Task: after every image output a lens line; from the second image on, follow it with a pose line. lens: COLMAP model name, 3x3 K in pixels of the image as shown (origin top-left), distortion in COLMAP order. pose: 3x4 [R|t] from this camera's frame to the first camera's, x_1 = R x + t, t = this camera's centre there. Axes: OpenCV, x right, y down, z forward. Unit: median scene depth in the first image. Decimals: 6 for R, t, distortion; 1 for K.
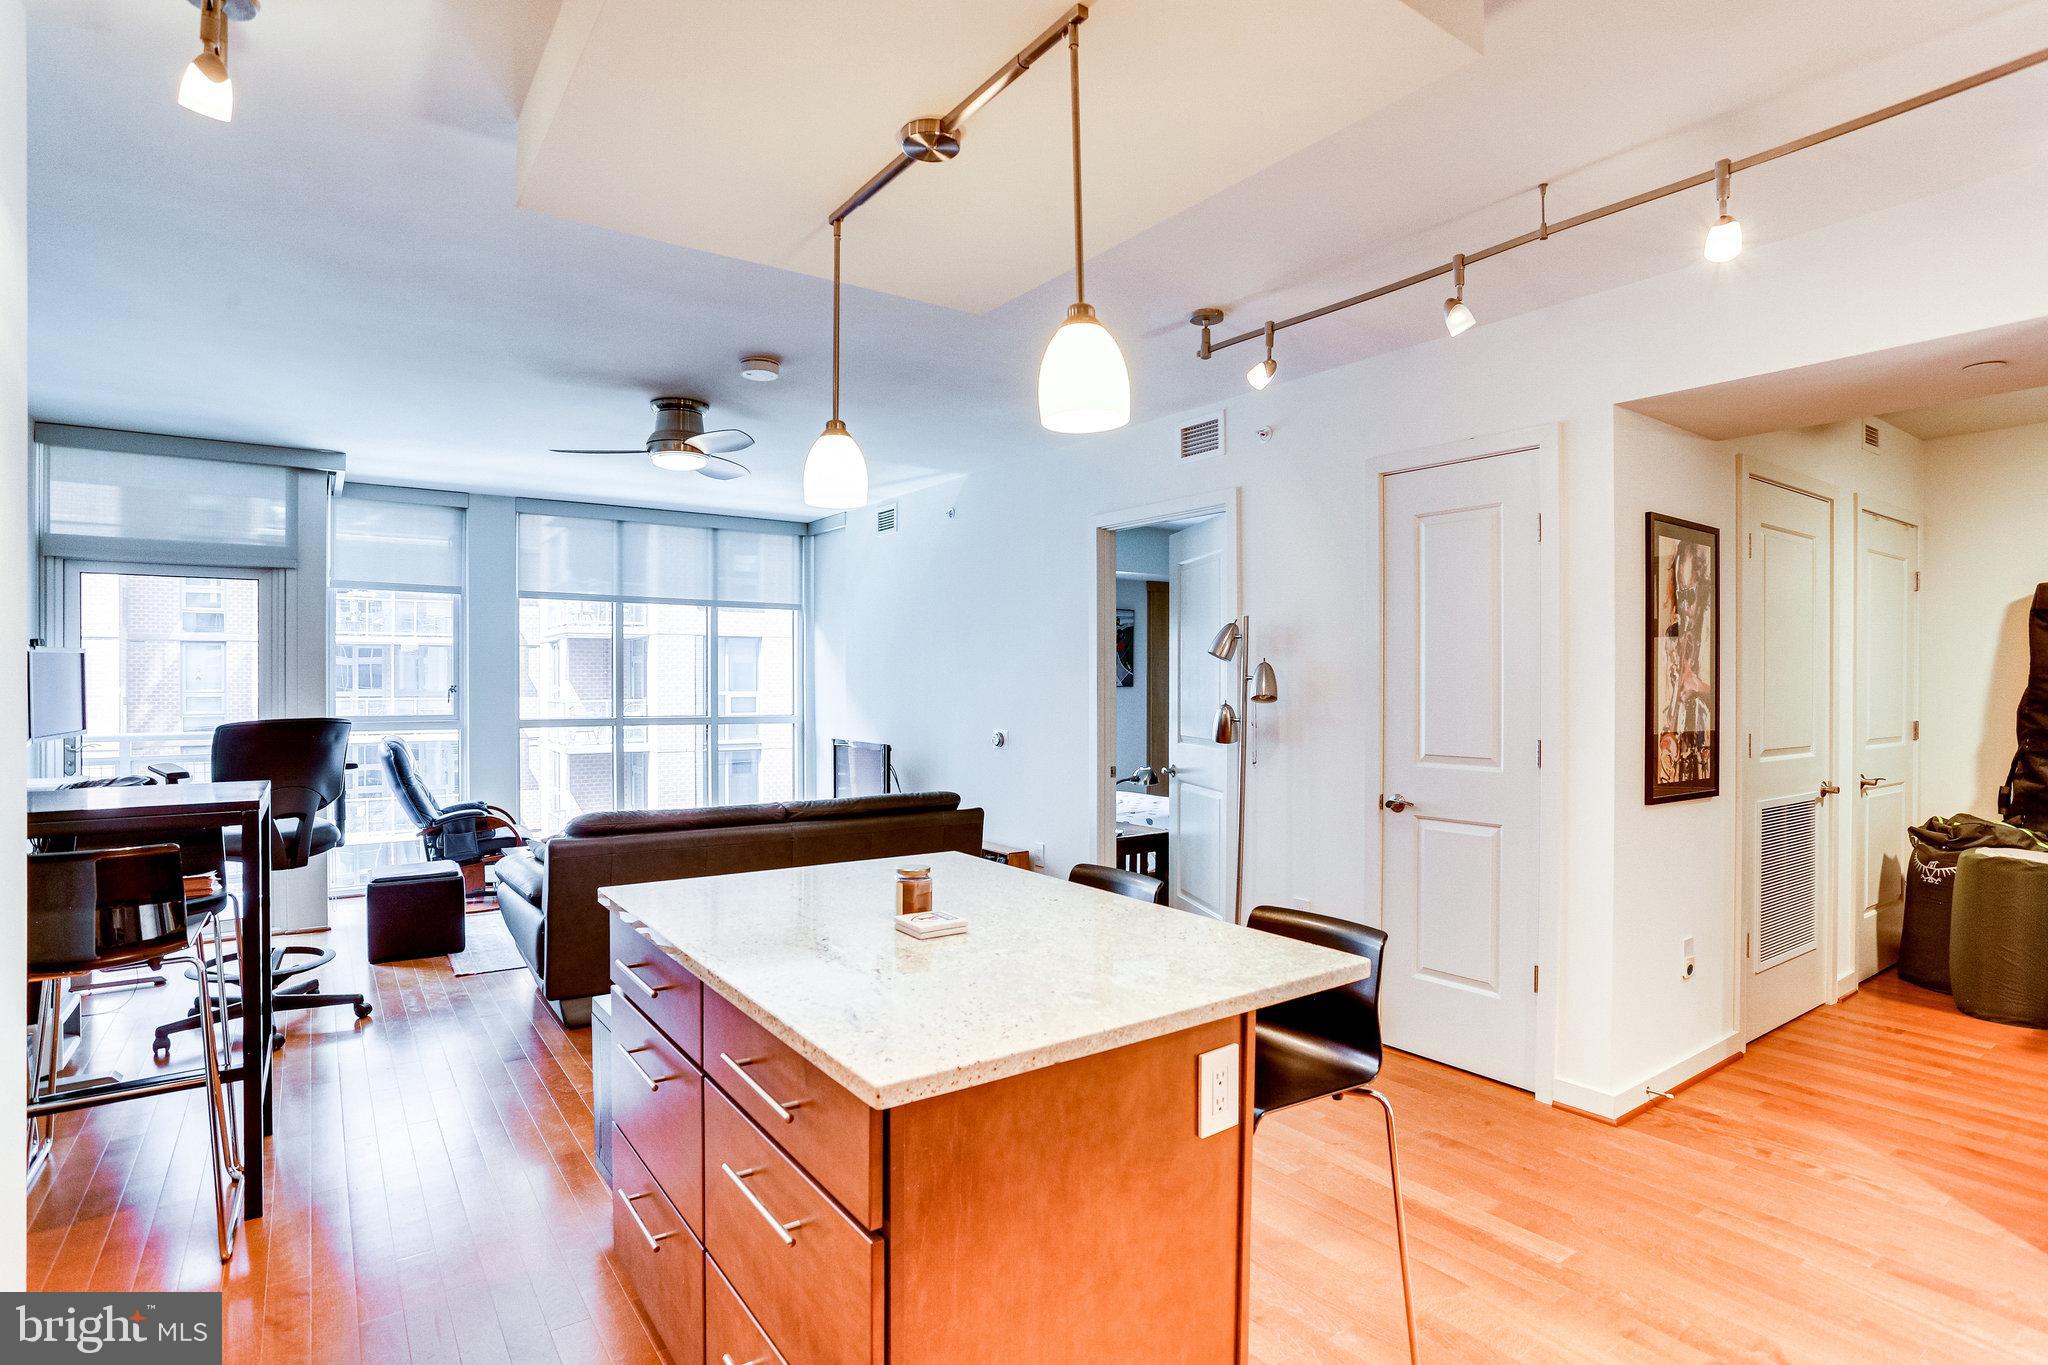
lens RADIAL K [[1024.5, 0, 1018.2], [0, 1024.5, 684.2], [0, 0, 1]] dist [-0.062216, 0.029621]
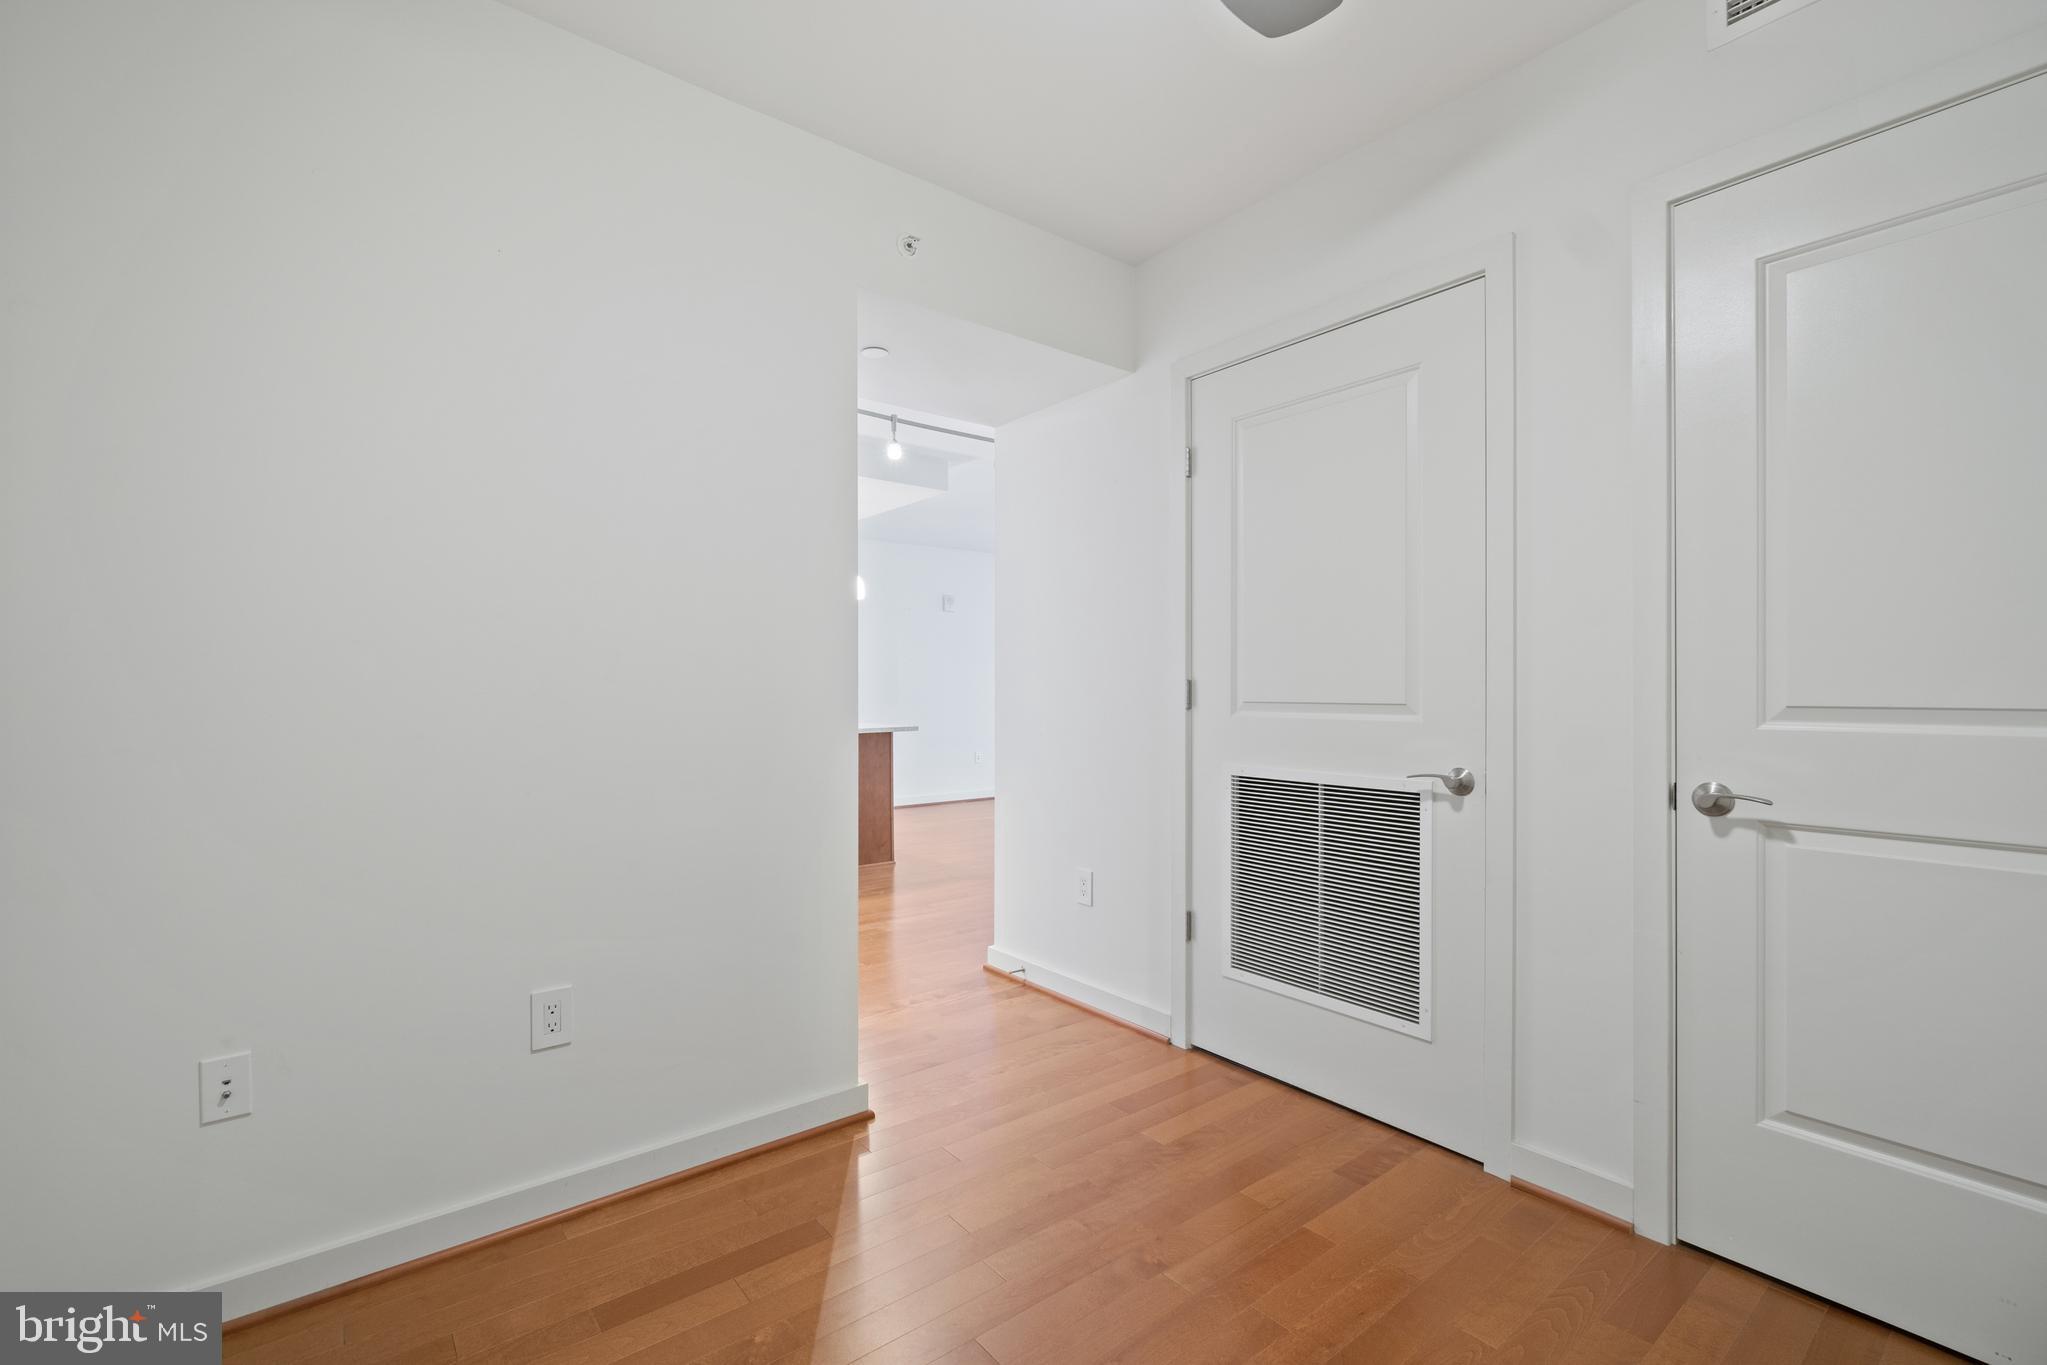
lens RADIAL K [[899.8, 0, 1000.9], [0, 899.8, 680.1], [0, 0, 1]] dist [0.000234, -0.000147]
pose [[0.049358, -0.006196, -0.998762, 1.021941], [-0.001539, 0.999979, -0.006279, 0.038685], [0.998780, 0.001847, 0.049348, 0.547017]]
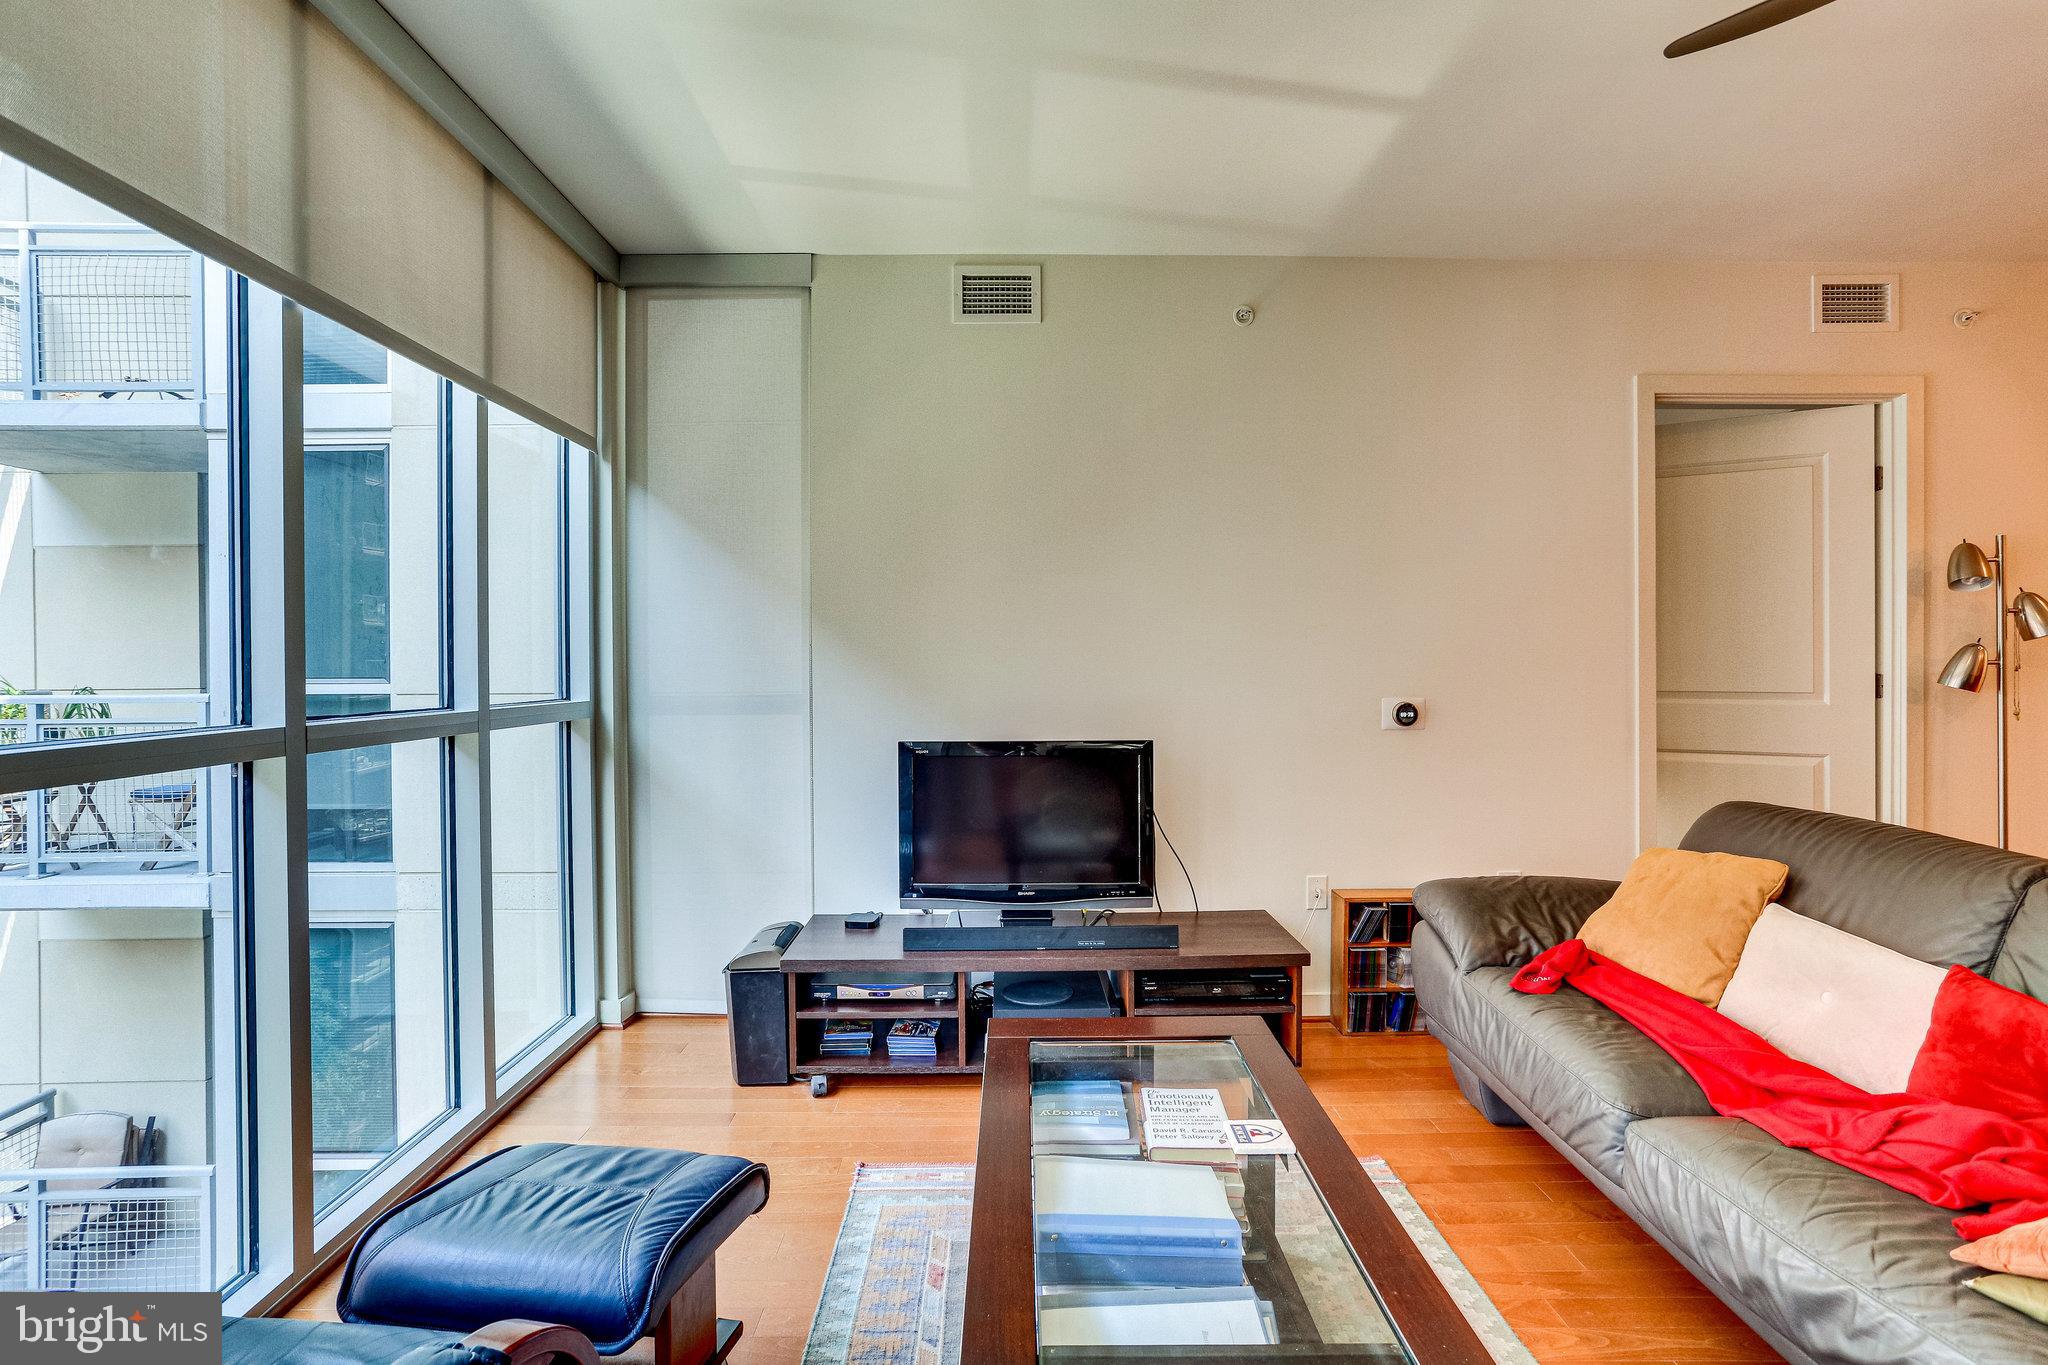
lens RADIAL K [[1024.5, 0, 1018.2], [0, 1024.5, 684.2], [0, 0, 1]] dist [-0.062216, 0.029621]
pose [[0.572516, -0.017759, 0.819701, -0.687710], [0.009254, 0.999842, 0.015198, 0.027451], [-0.819841, -0.001115, 0.572590, 0.923112]]
